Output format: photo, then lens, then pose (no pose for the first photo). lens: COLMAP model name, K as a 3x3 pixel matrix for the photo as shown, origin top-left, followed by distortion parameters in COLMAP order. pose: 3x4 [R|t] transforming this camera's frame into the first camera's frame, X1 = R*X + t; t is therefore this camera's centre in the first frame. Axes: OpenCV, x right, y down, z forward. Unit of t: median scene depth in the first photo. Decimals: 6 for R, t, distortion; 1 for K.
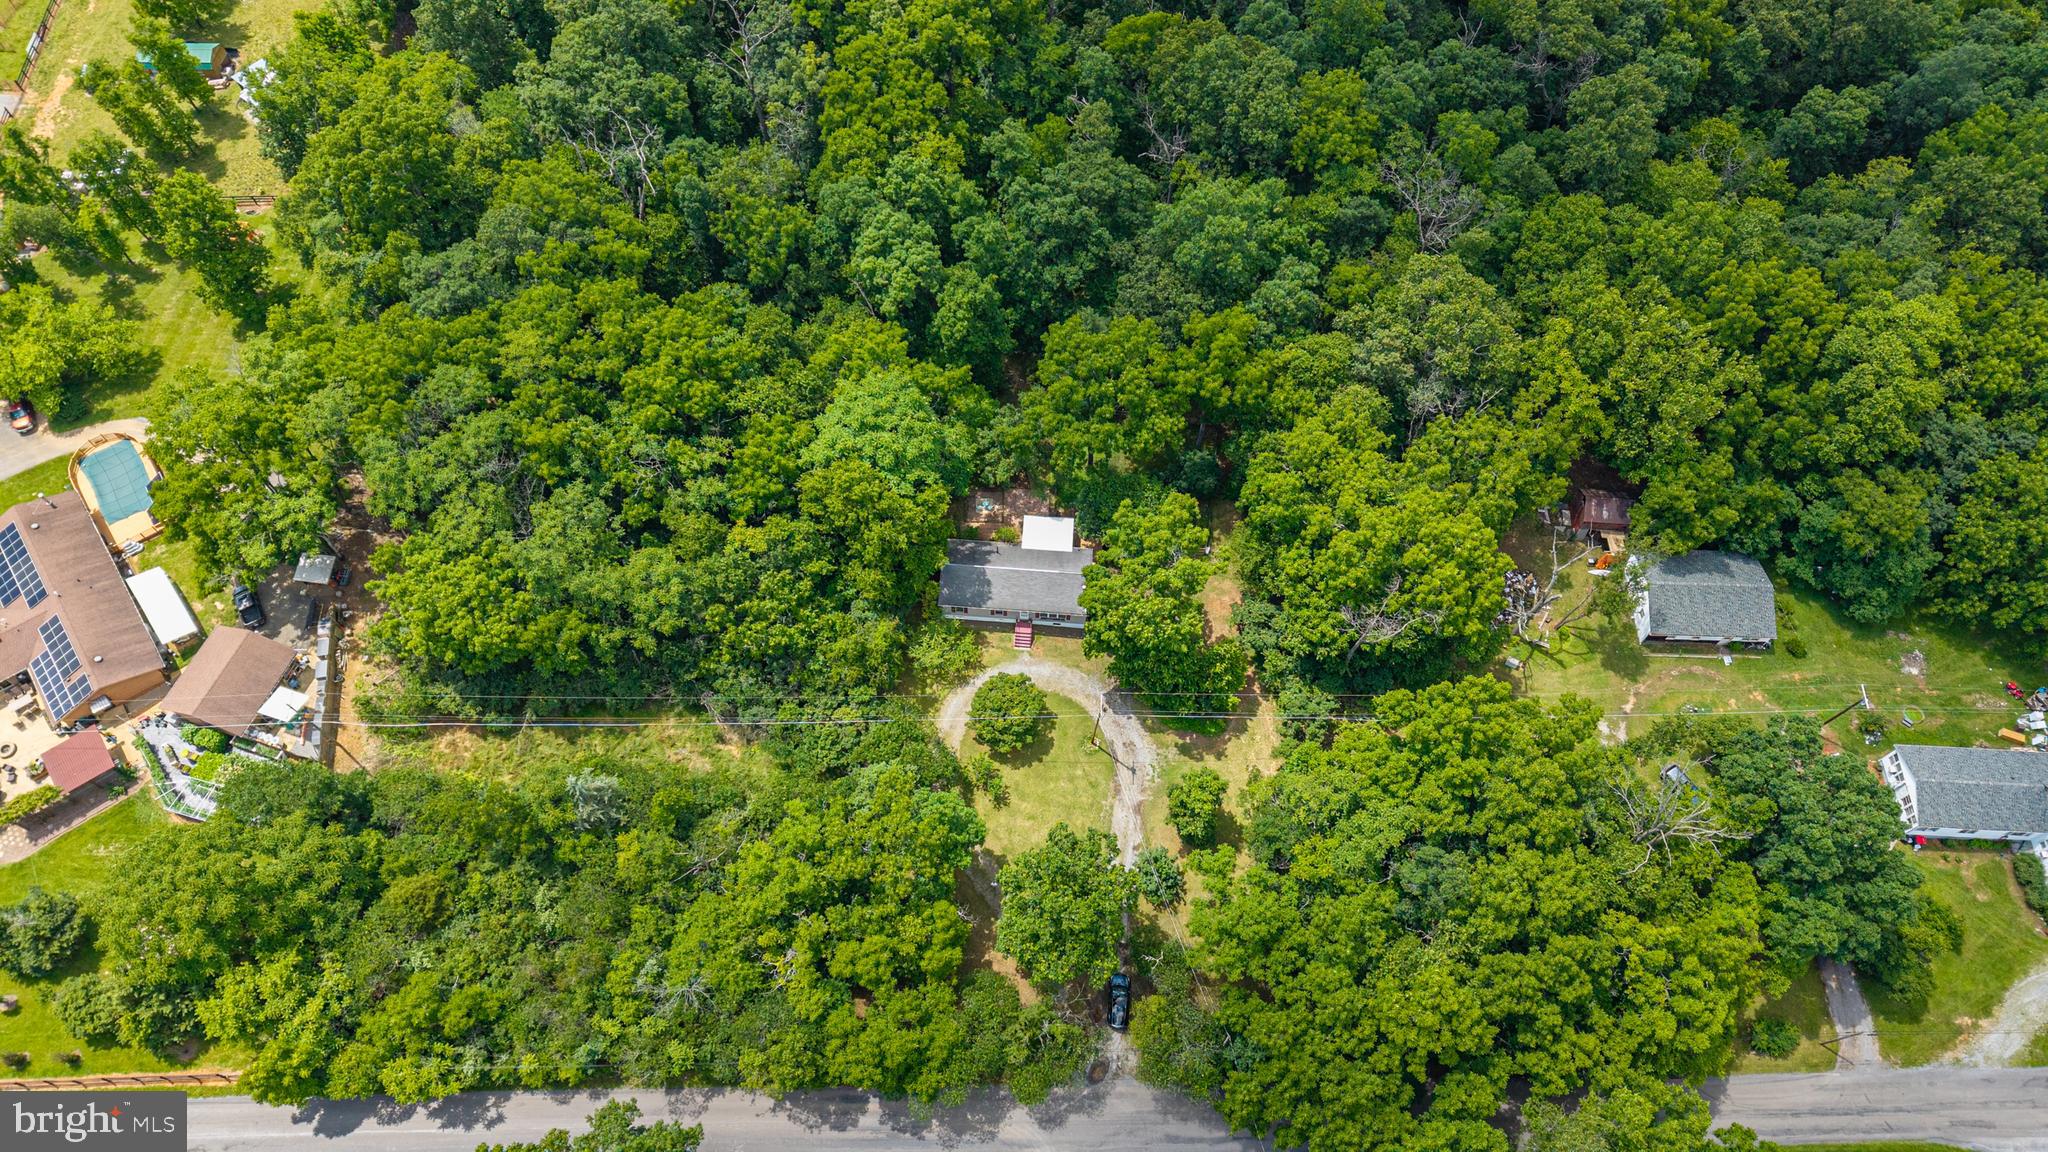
lens RADIAL K [[1364.4, 0, 1026.2], [0, 1364.4, 579.2], [0, 0, 1]] dist [-0.007116, 0.005628]
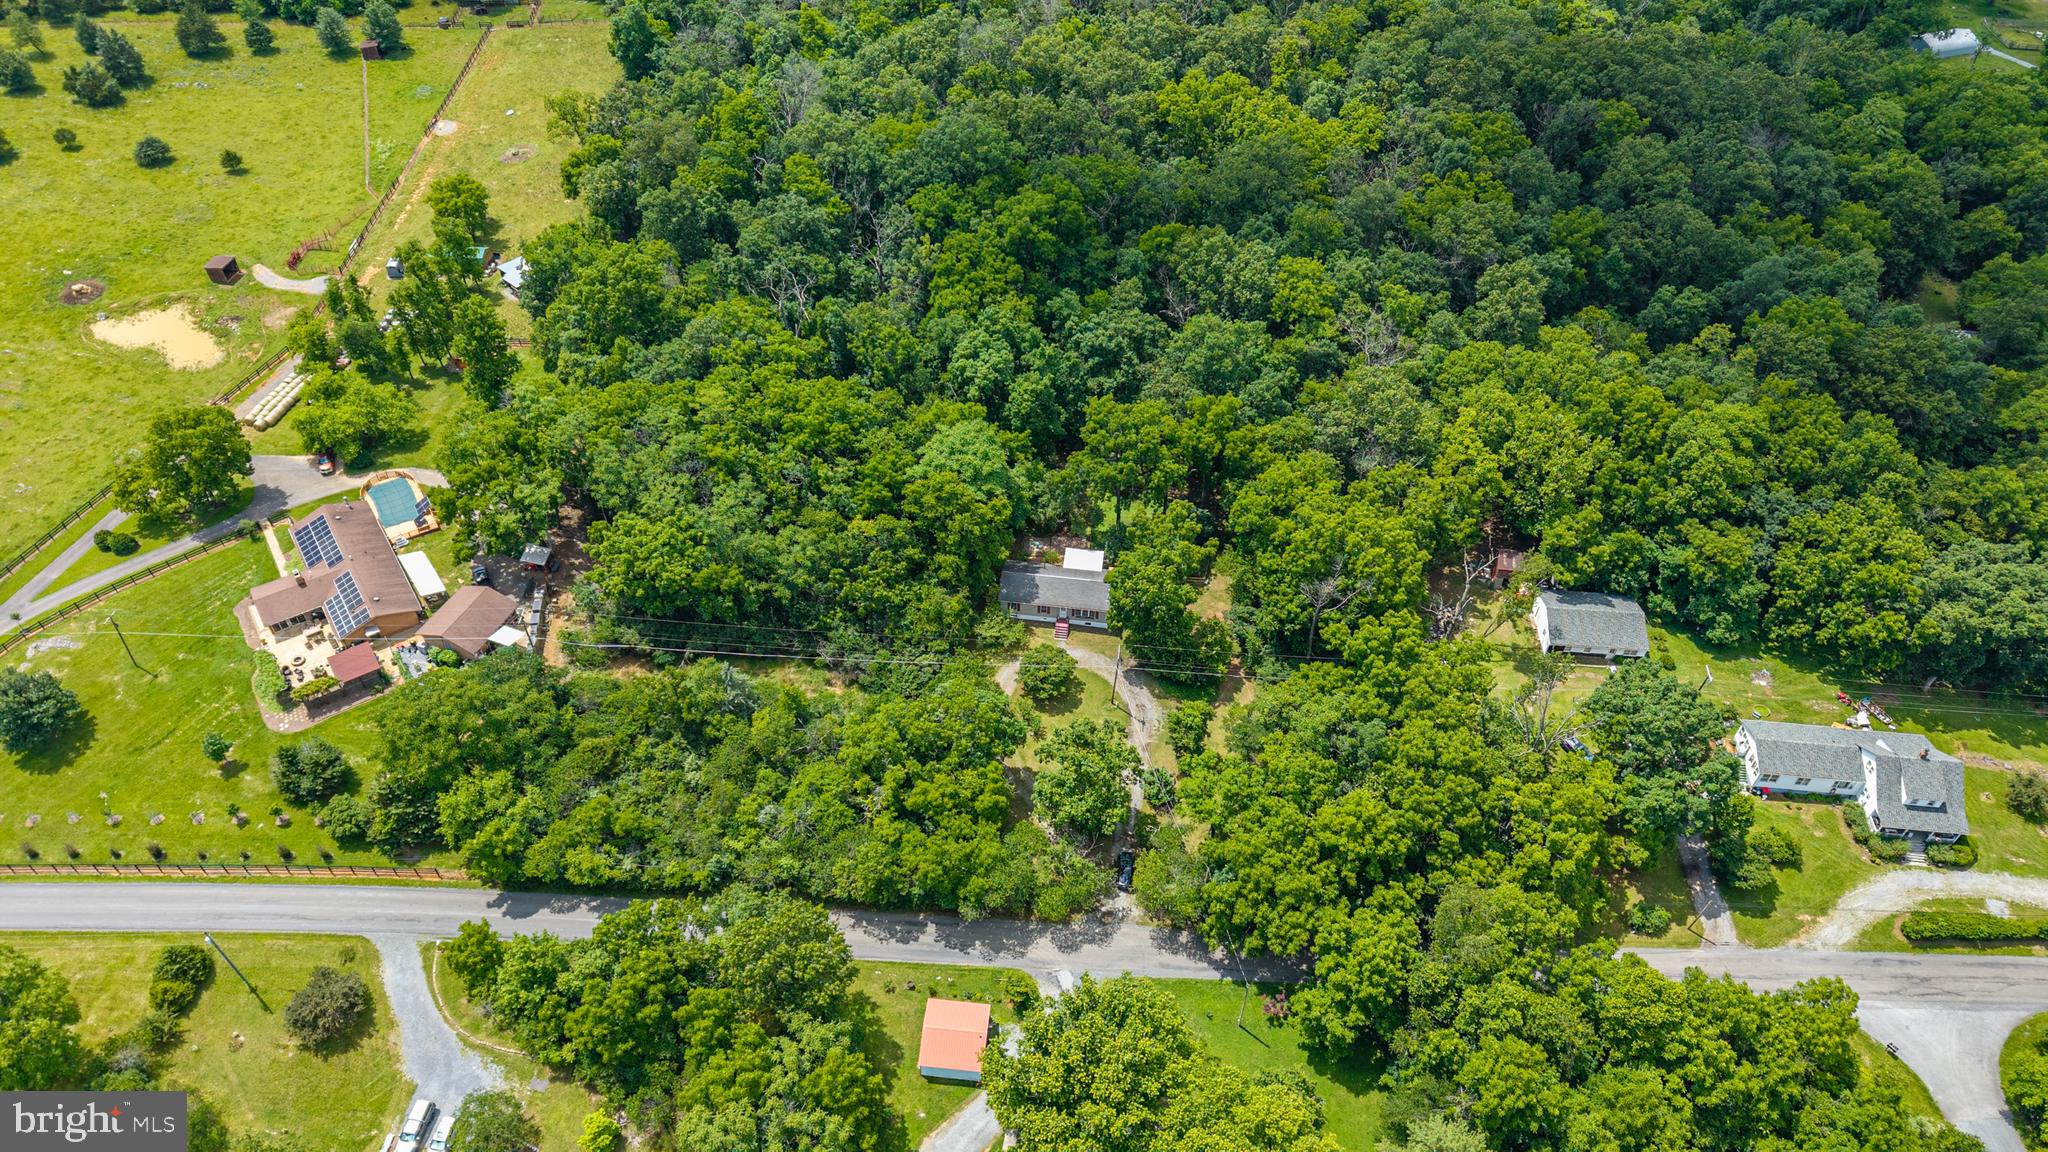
lens RADIAL K [[1364.4, 0, 1022.6], [0, 1364.4, 573.6], [0, 0, 1]] dist [-0.007116, 0.005628]
pose [[0.998361, 0.038757, -0.042113, 0.013351], [-0.048813, 0.960787, -0.272958, 0.362316], [0.029883, 0.274566, 0.961104, -0.278379]]
